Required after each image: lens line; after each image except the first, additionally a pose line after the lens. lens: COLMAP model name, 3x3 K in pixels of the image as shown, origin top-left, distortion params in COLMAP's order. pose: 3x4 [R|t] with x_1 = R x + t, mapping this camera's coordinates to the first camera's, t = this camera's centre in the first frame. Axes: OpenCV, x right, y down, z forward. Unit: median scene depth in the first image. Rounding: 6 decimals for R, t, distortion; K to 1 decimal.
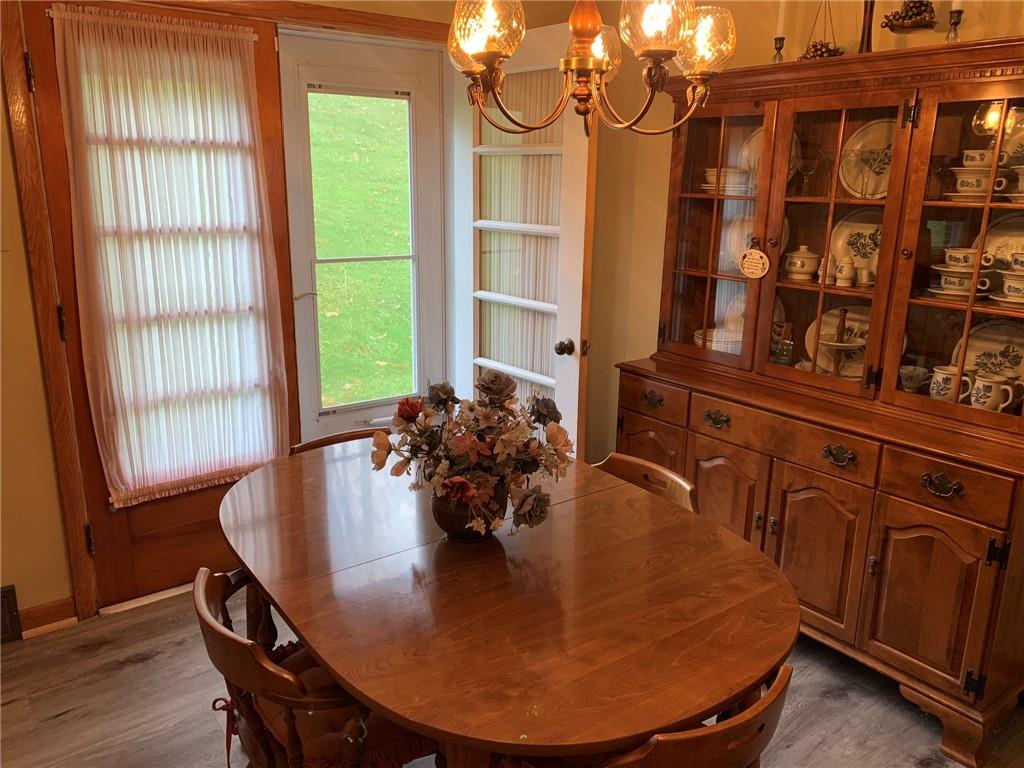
lens RADIAL K [[781.2, 0, 507.7], [0, 781.2, 379.4], [0, 0, 1]] dist [0.045499, -0.036603]
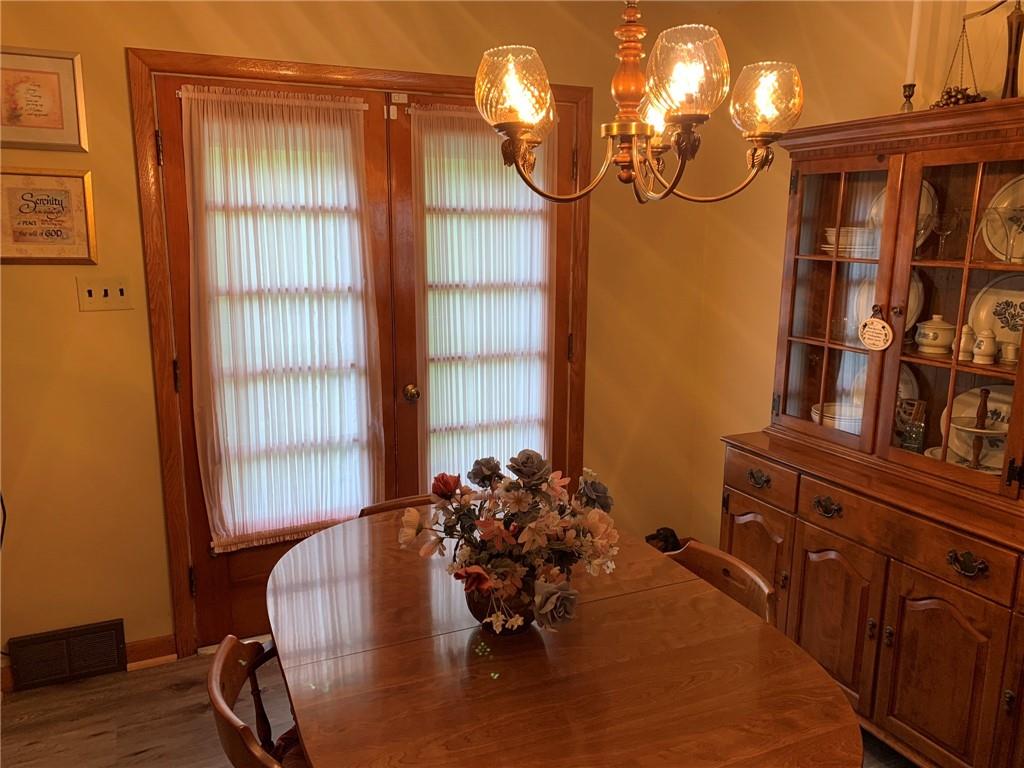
lens RADIAL K [[781.2, 0, 512.0], [0, 781.2, 385.3], [0, 0, 1]] dist [0.045499, -0.036603]
pose [[0.977593, 0.035861, -0.207429, 0.103439], [-0.046301, 0.997882, -0.045694, -0.031474], [0.205351, 0.054274, 0.977182, 0.051158]]
